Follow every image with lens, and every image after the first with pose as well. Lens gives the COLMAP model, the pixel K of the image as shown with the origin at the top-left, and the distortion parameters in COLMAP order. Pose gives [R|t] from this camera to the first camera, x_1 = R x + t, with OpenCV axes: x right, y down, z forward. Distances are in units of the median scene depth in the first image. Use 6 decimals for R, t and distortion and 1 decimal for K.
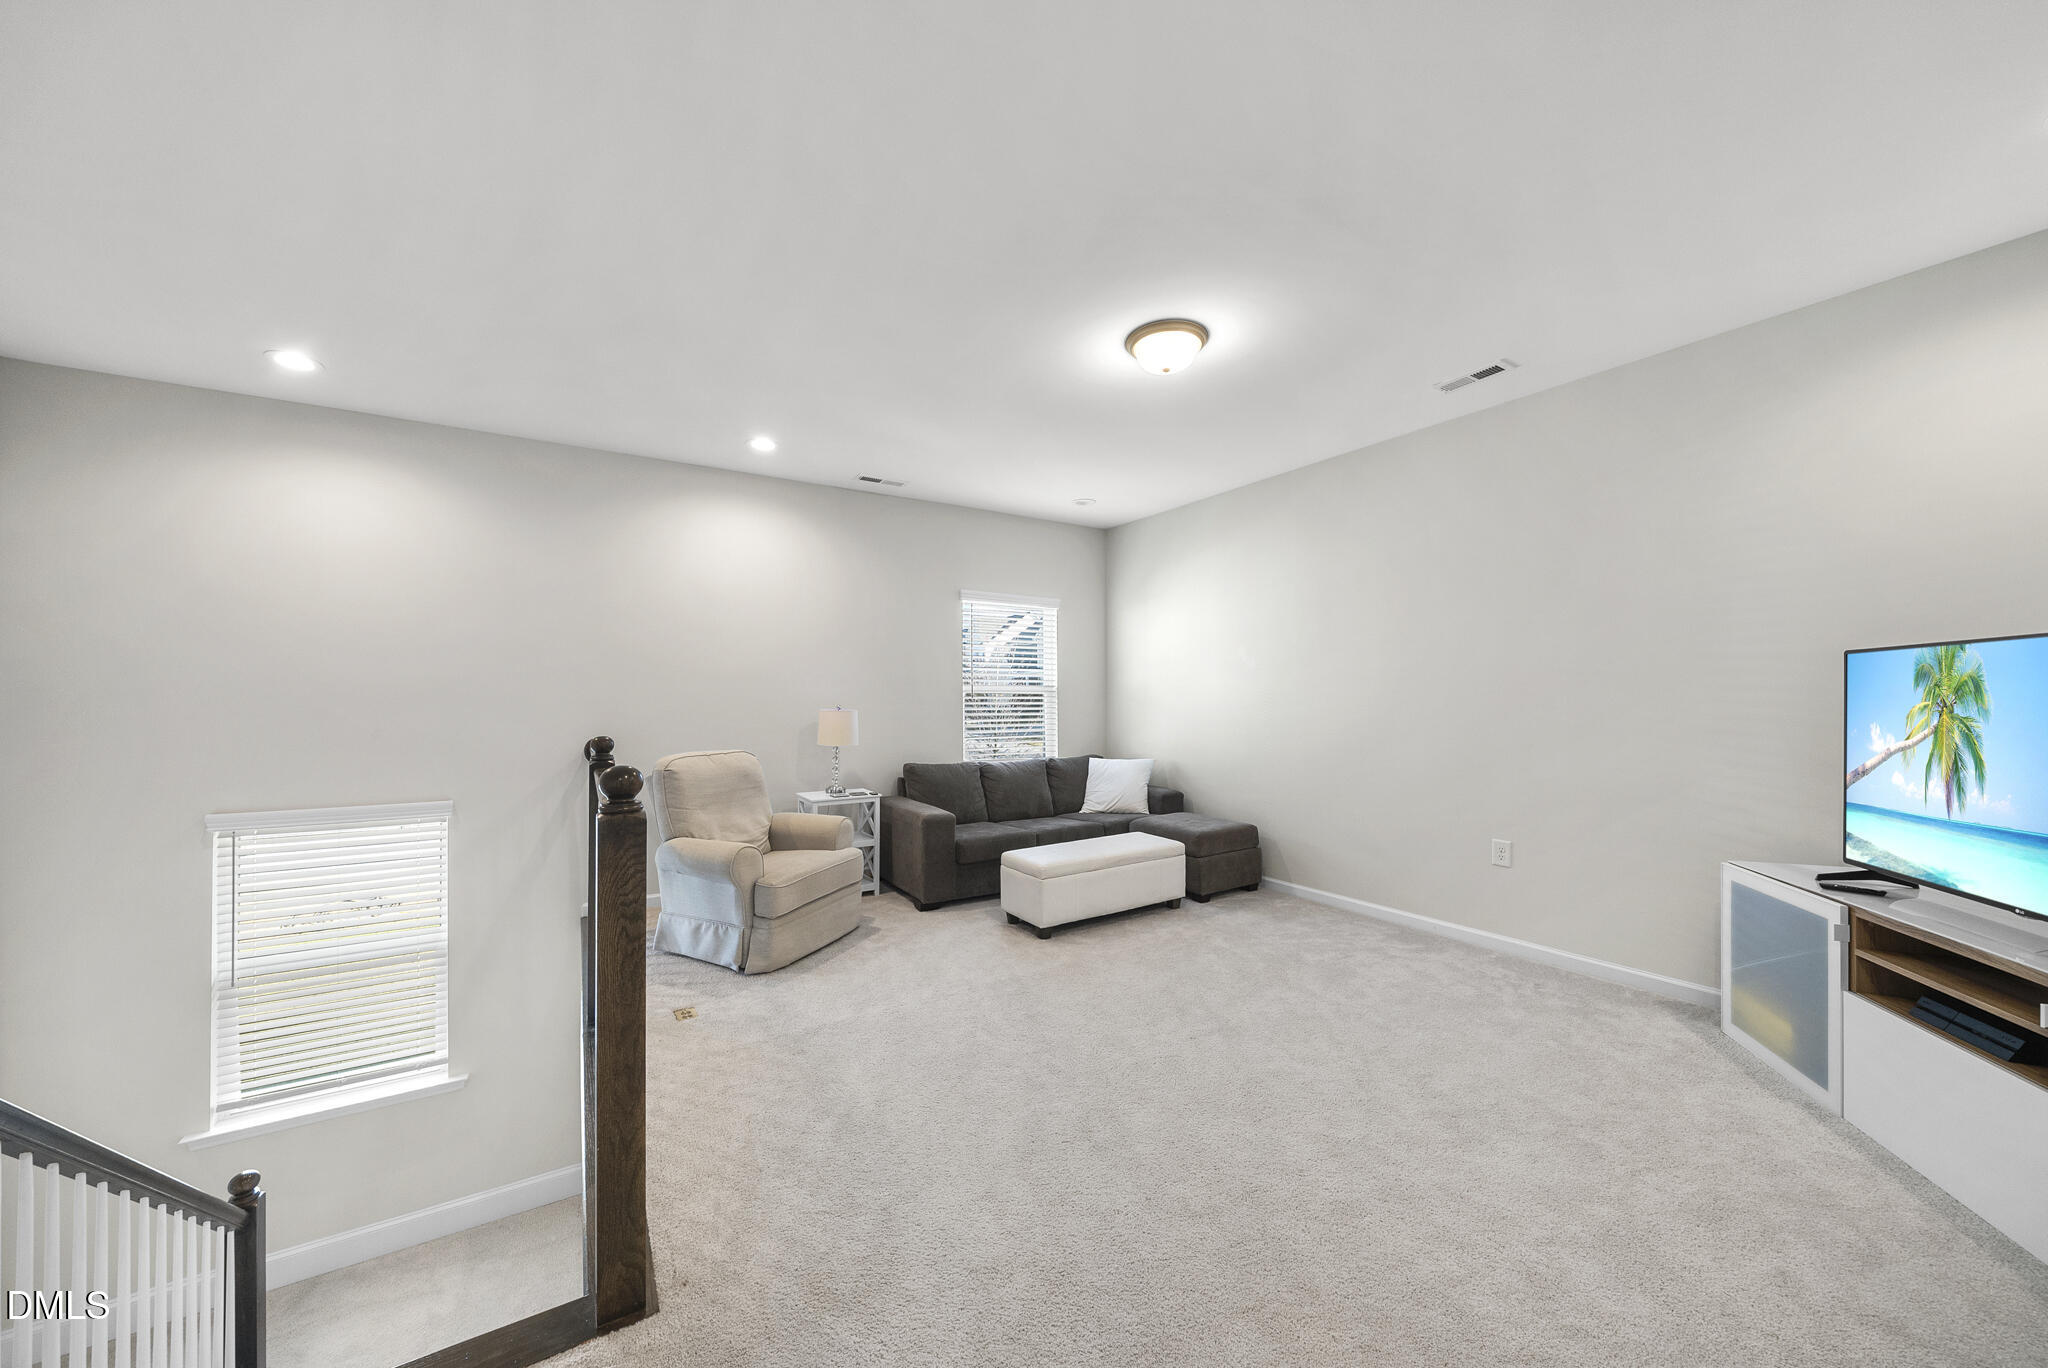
lens RADIAL K [[703.6, 0, 1019.5], [0, 703.6, 696.1], [0, 0, 1]] dist [-0.006825, 0.000130]
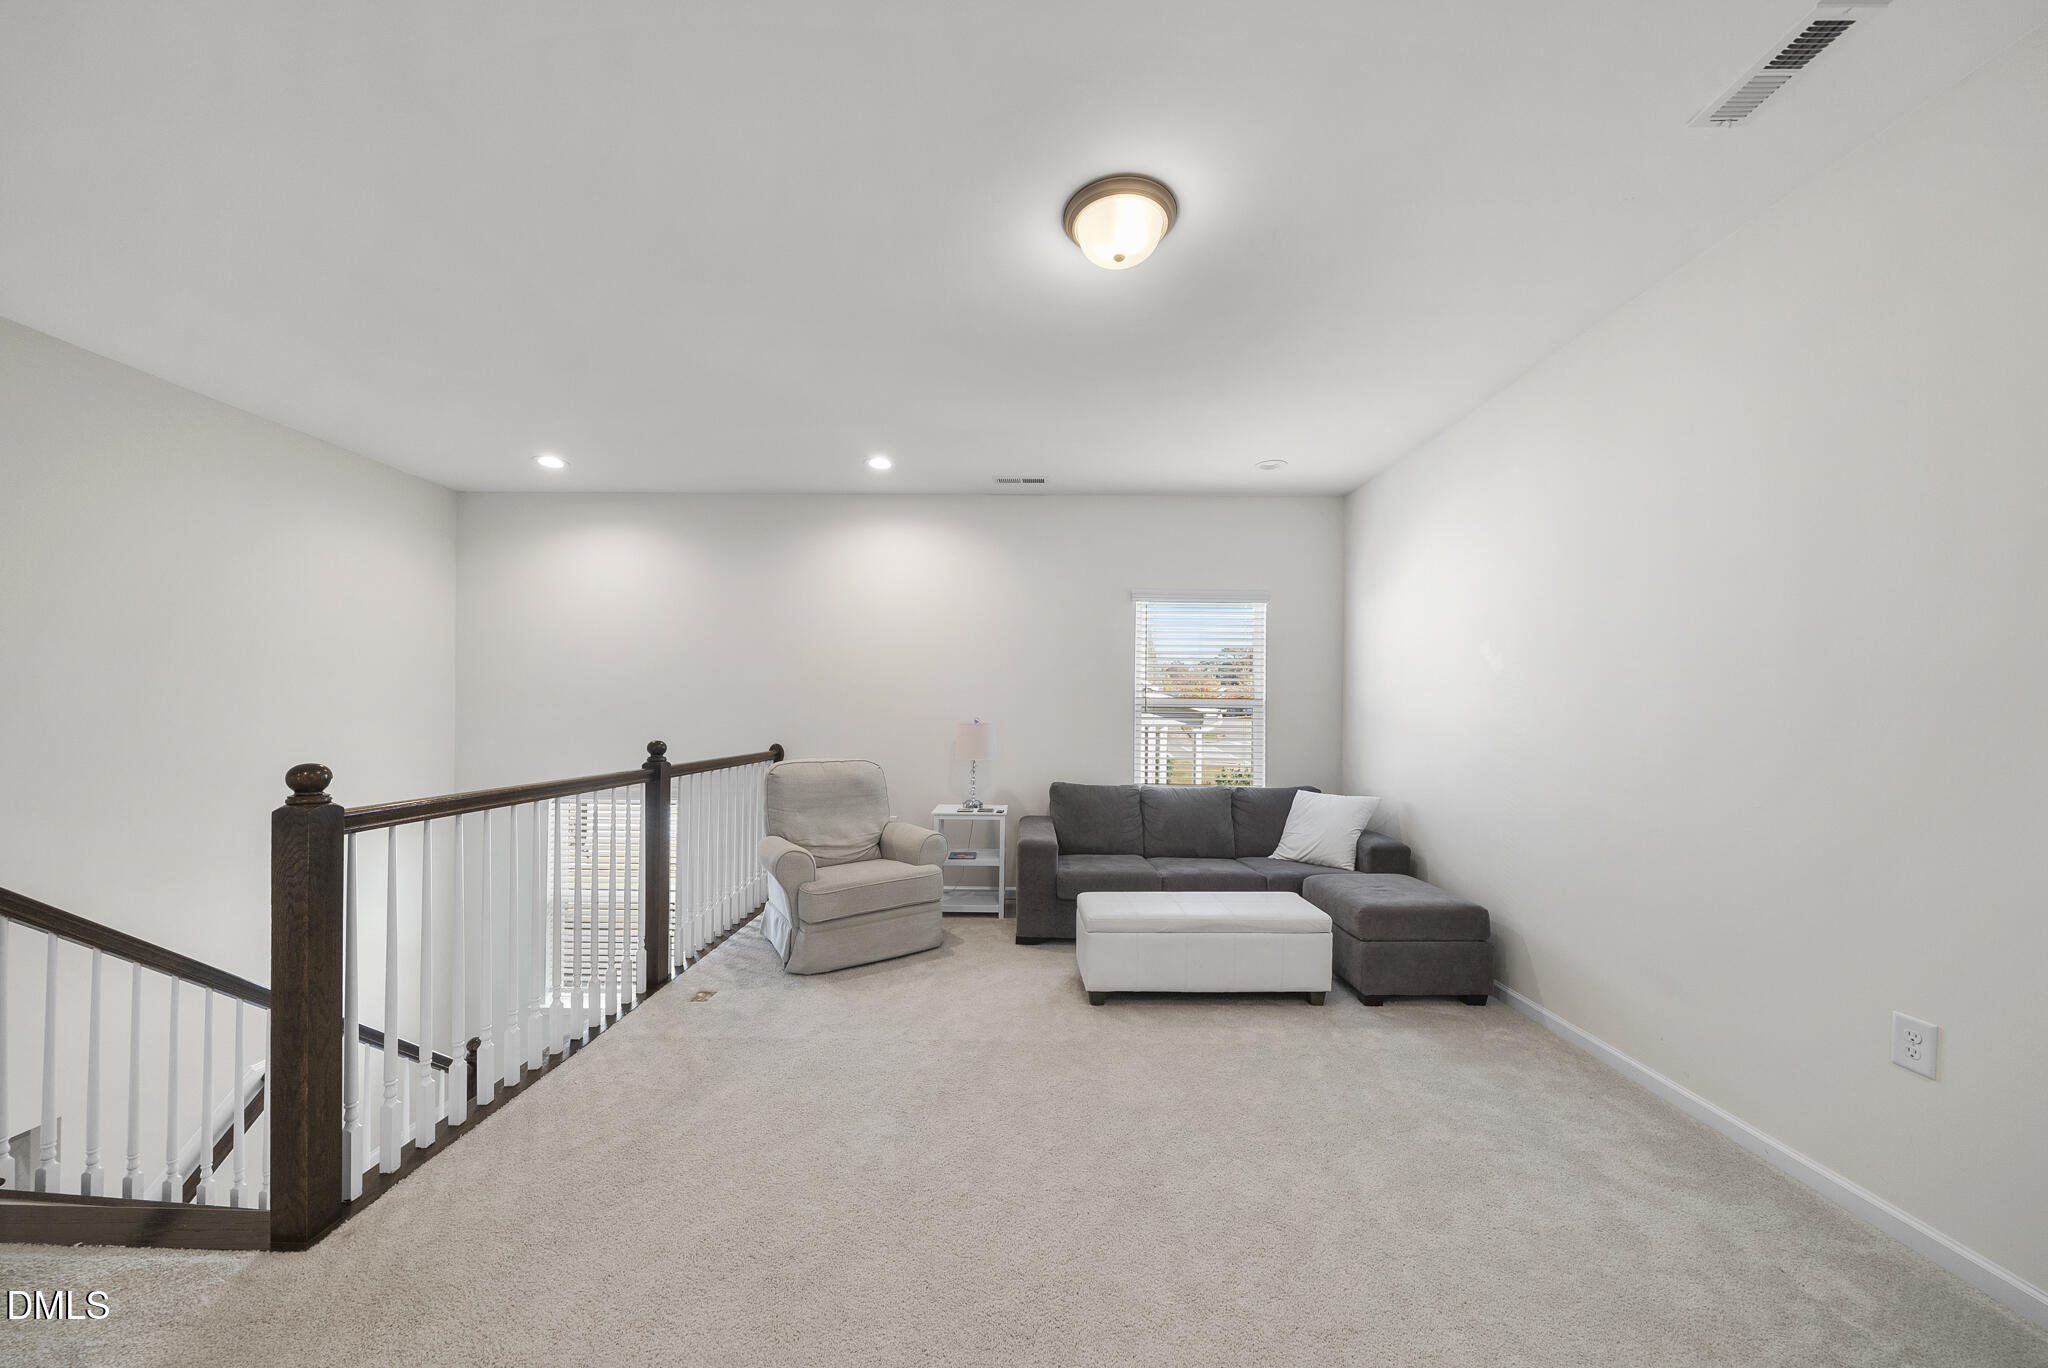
lens RADIAL K [[706.5, 0, 1024.4], [0, 706.5, 717.0], [0, 0, 1]] dist [-0.007082, -0.000047]
pose [[0.844912, 0.013269, -0.534741, 0.367147], [-0.008879, 0.999902, 0.010782, 0.000312], [0.534832, -0.004362, 0.844947, 0.235717]]
